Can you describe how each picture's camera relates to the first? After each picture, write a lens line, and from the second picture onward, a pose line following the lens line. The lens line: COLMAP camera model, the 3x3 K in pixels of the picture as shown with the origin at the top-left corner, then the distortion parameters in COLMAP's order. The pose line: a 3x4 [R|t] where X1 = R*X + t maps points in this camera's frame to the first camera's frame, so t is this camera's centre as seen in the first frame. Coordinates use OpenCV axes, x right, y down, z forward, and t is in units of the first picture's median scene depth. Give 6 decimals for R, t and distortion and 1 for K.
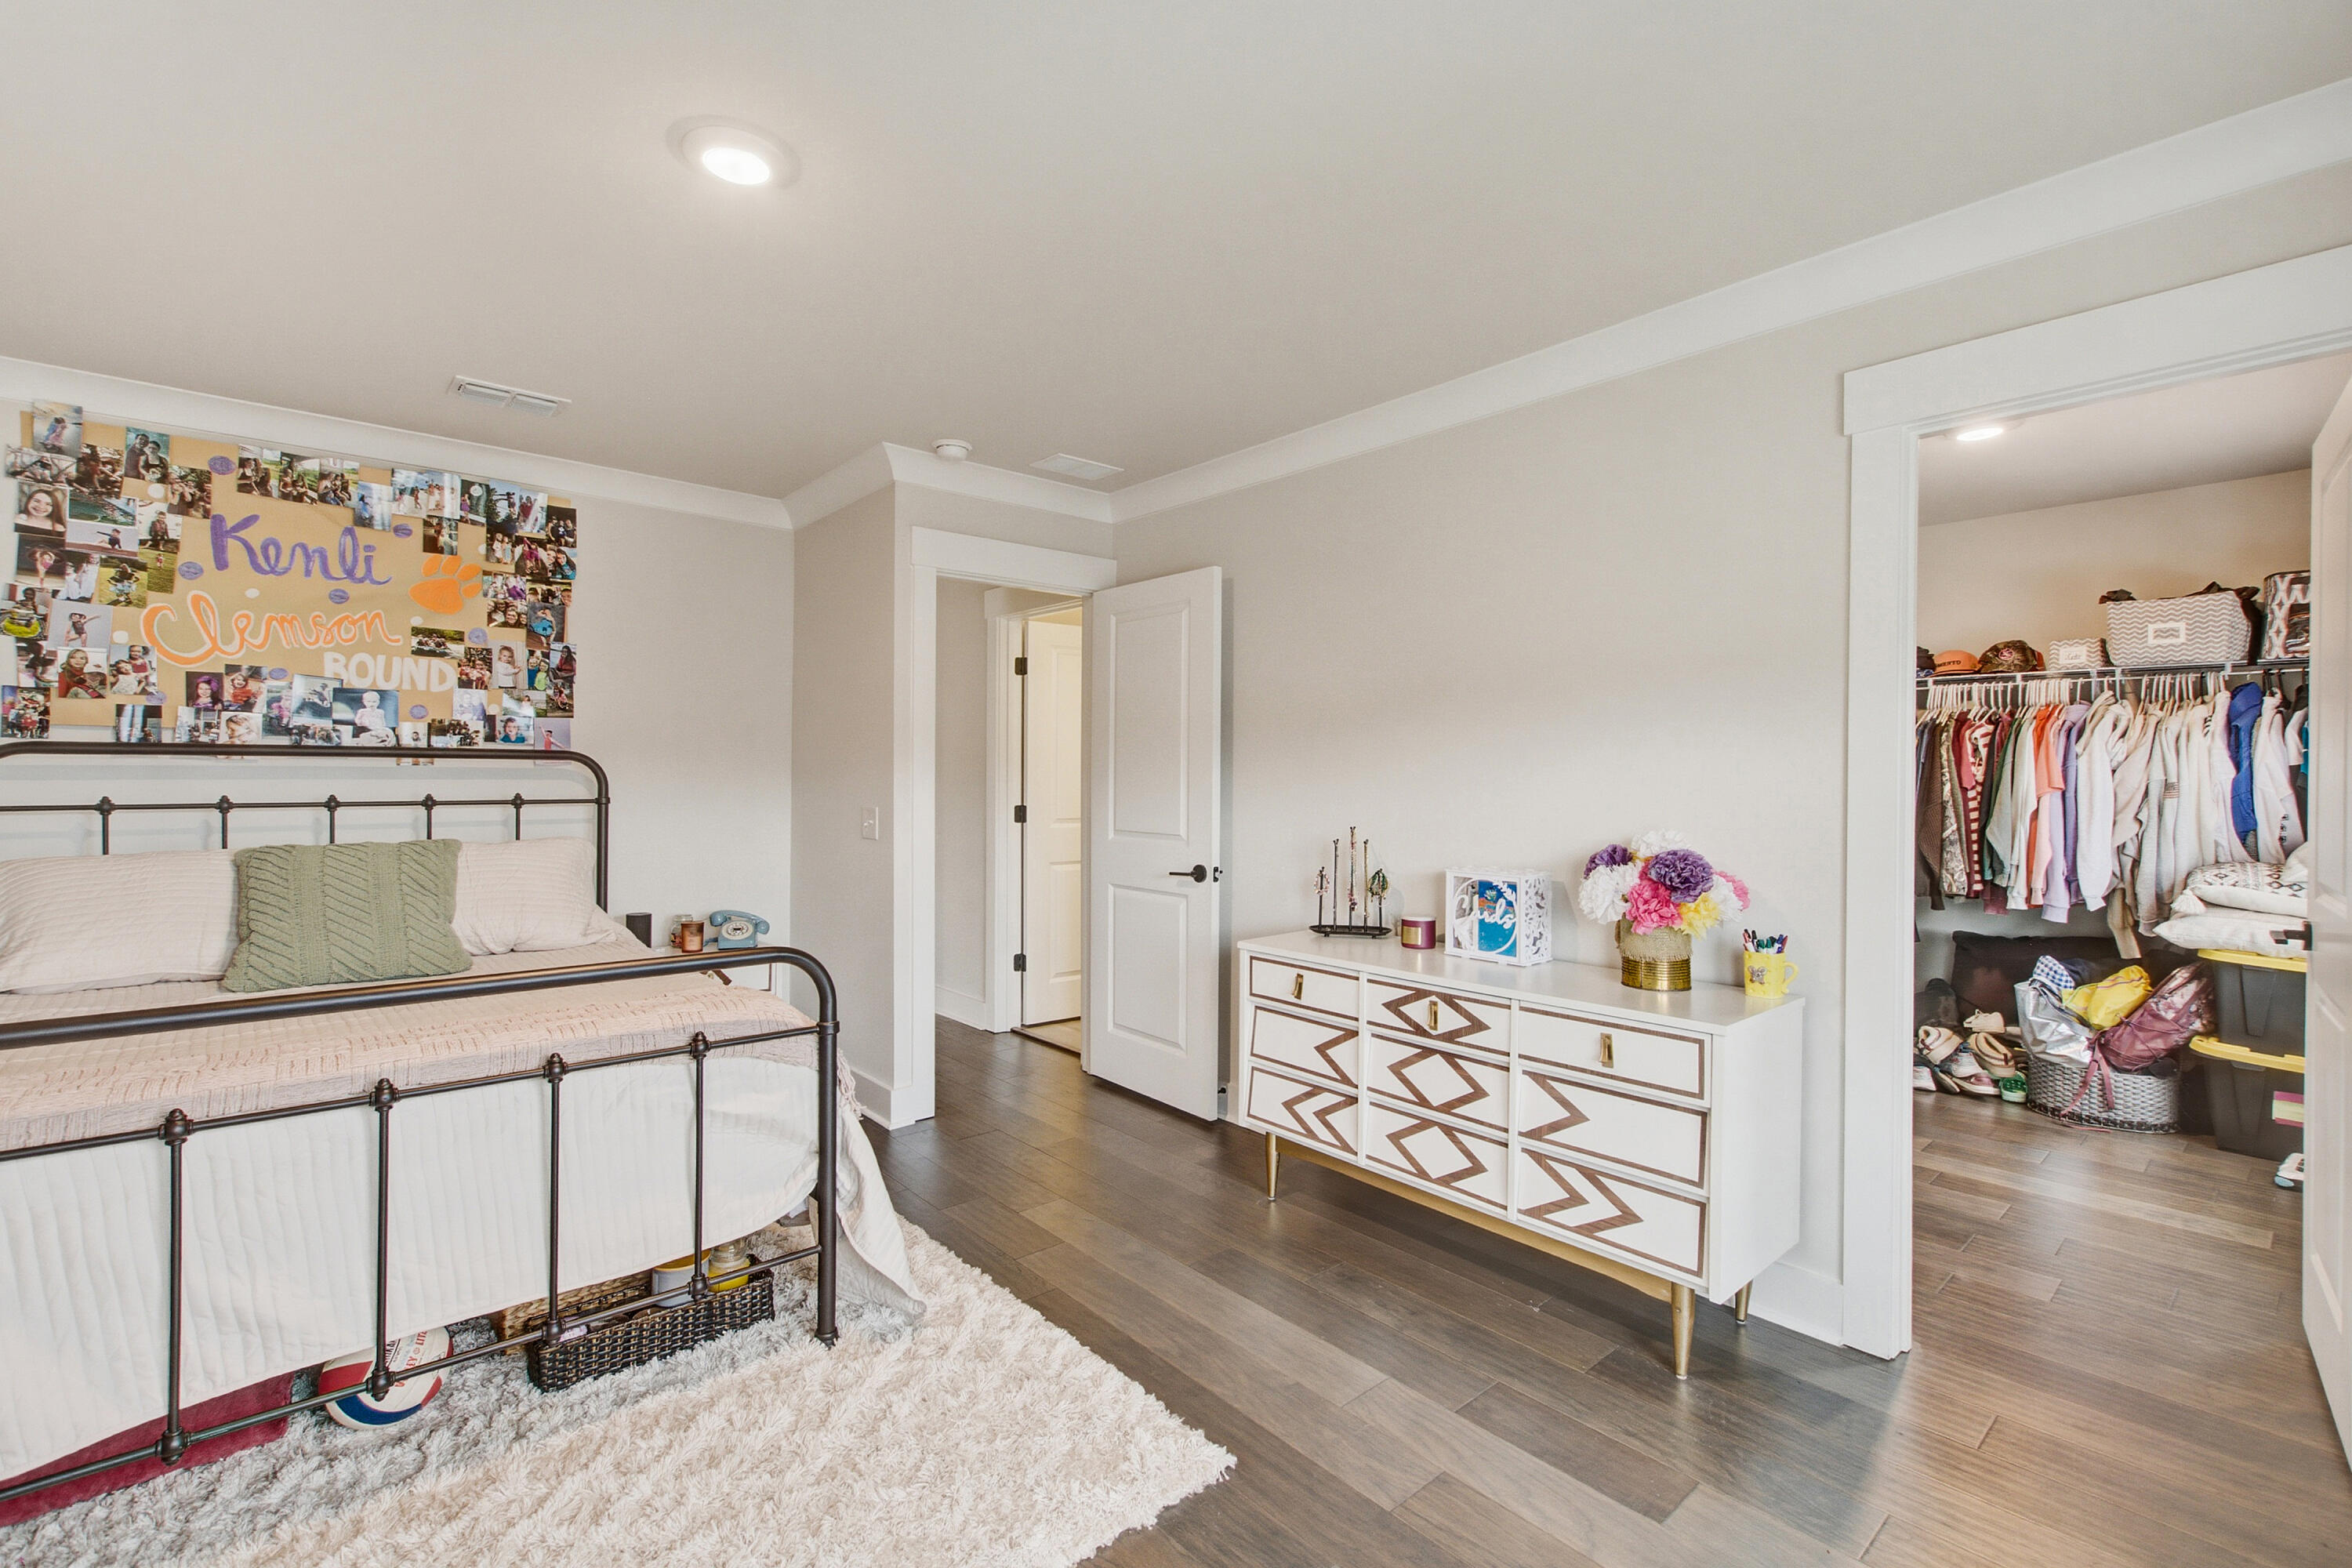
lens RADIAL K [[1022.5, 0, 1178.0], [0, 1022.5, 774.9], [0, 0, 1]] dist [-0.000346, -0.000973]
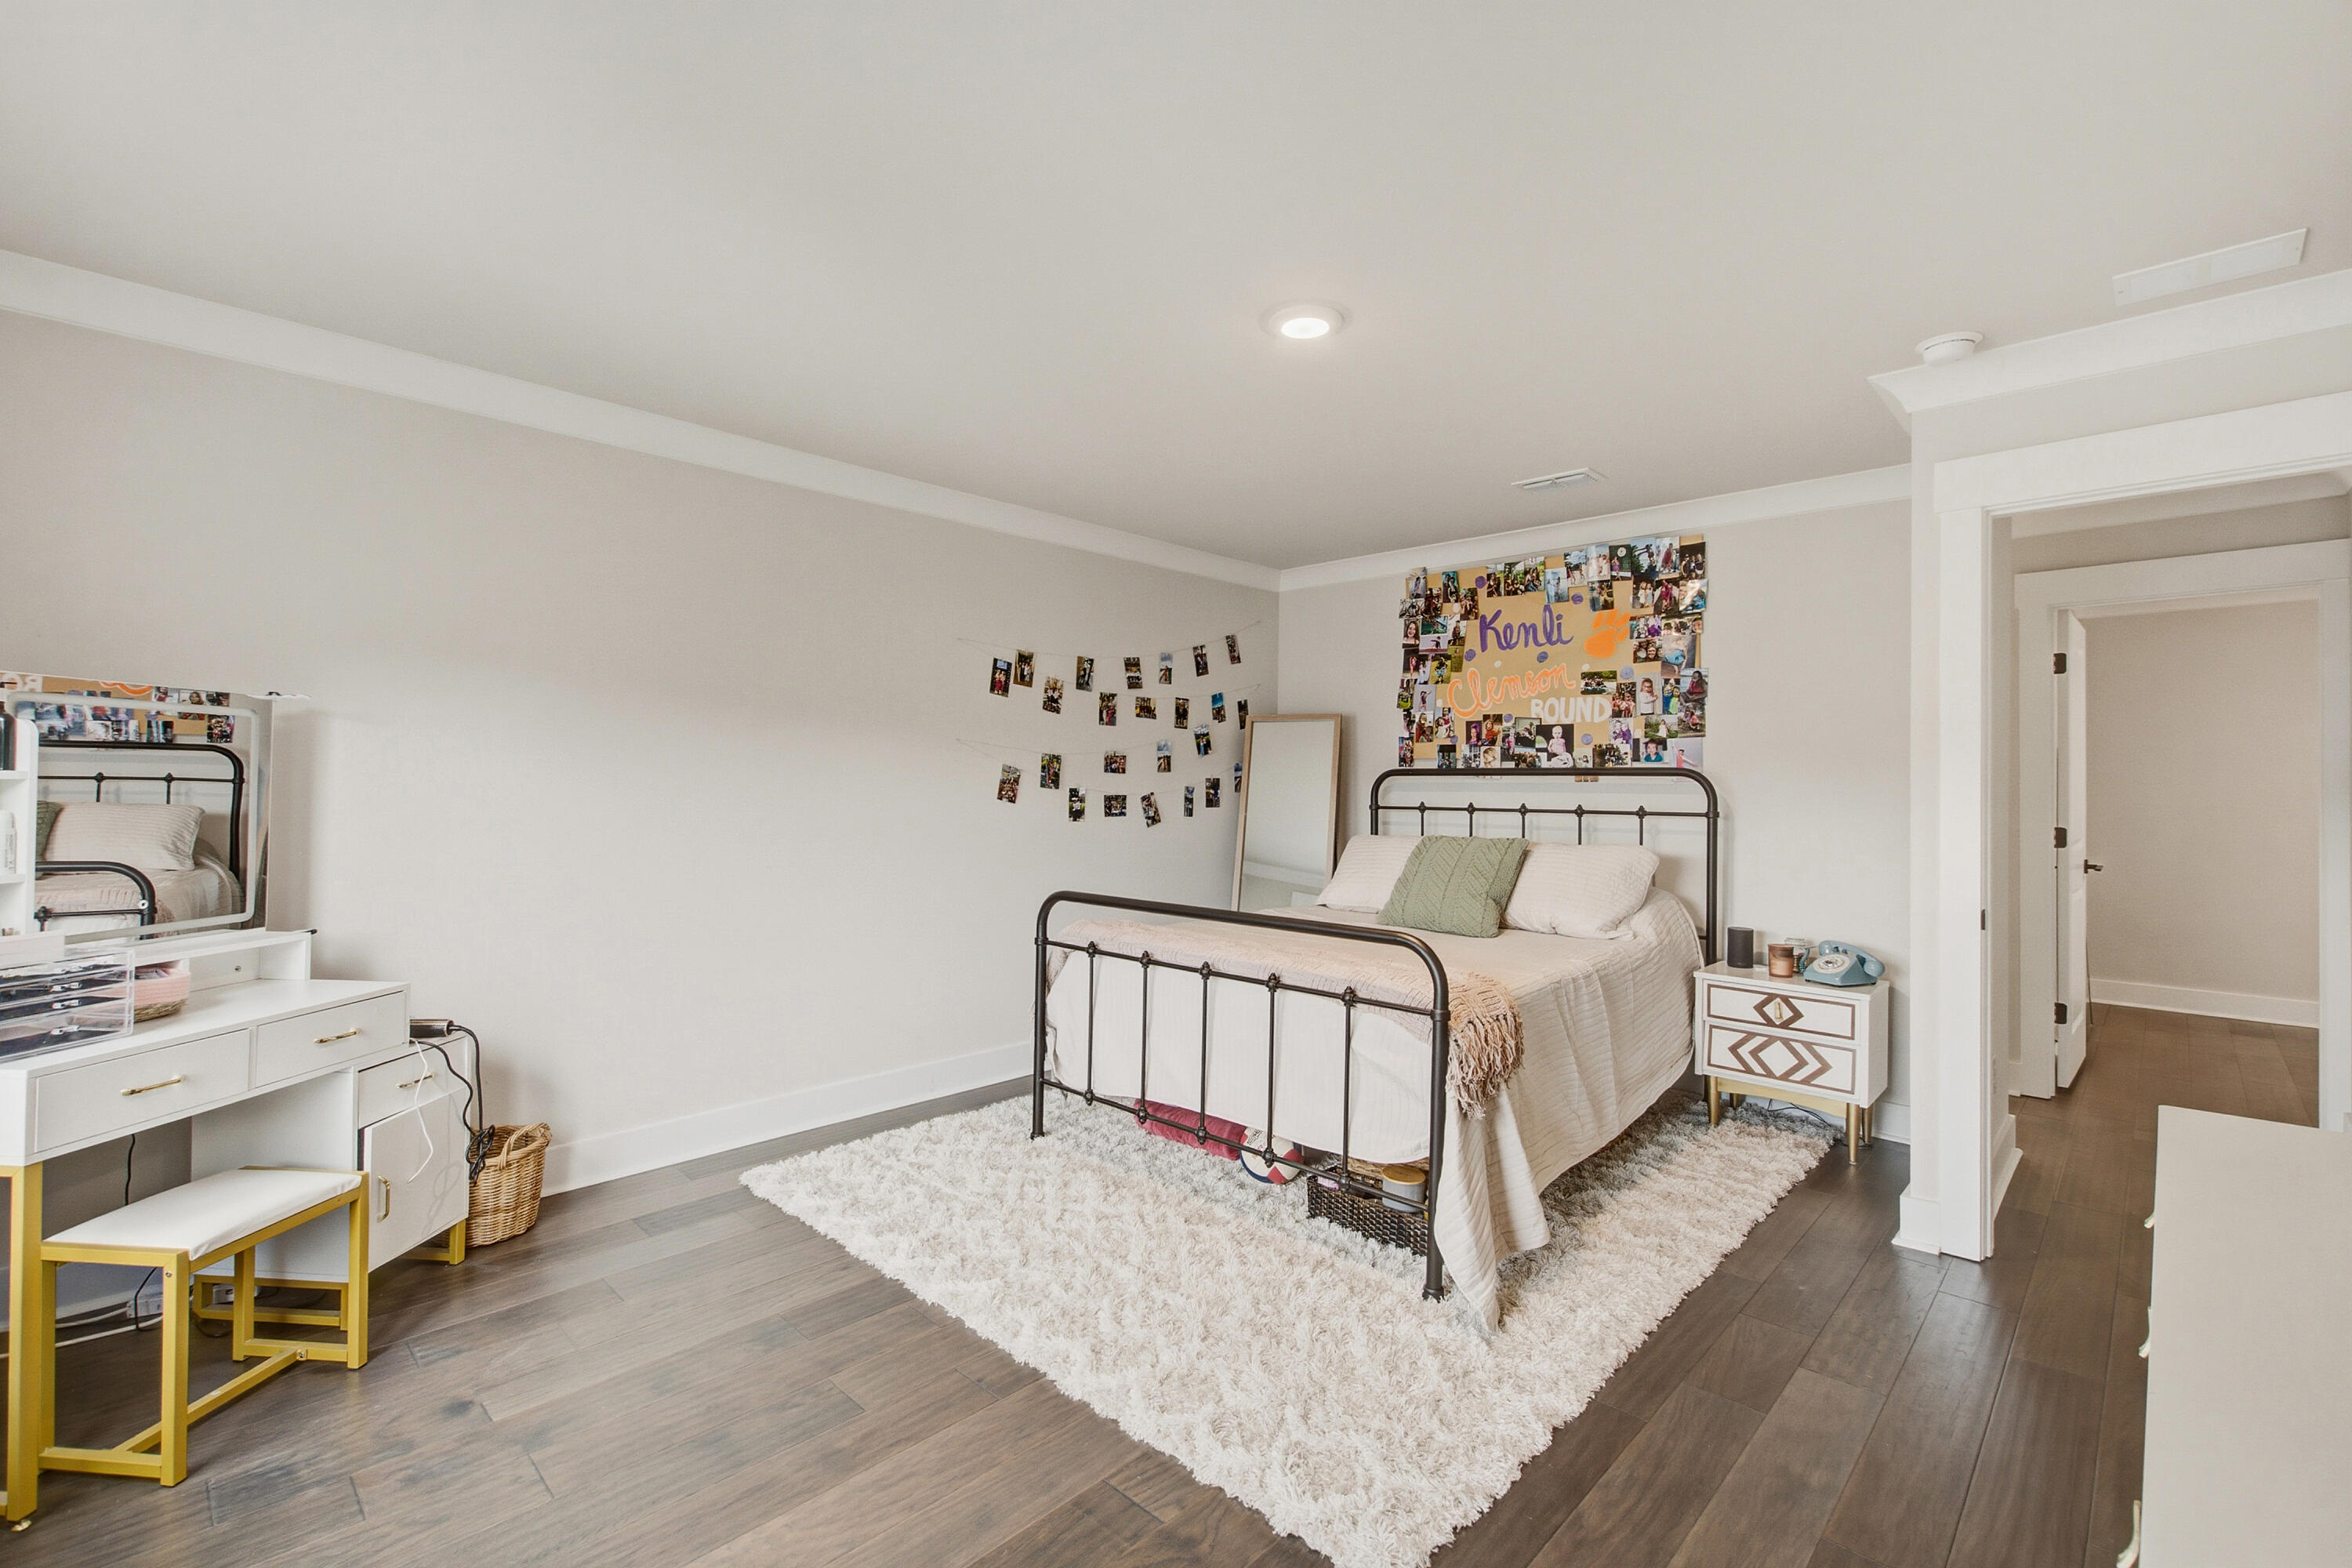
lens RADIAL K [[1022.5, 0, 1178.5], [0, 1022.5, 782.6], [0, 0, 1]] dist [-0.000346, -0.000973]
pose [[0.087623, -0.004474, -0.996144, 0.494287], [-0.006316, 0.999967, -0.005047, 0.001037], [0.996134, 0.006734, 0.087591, 0.412818]]
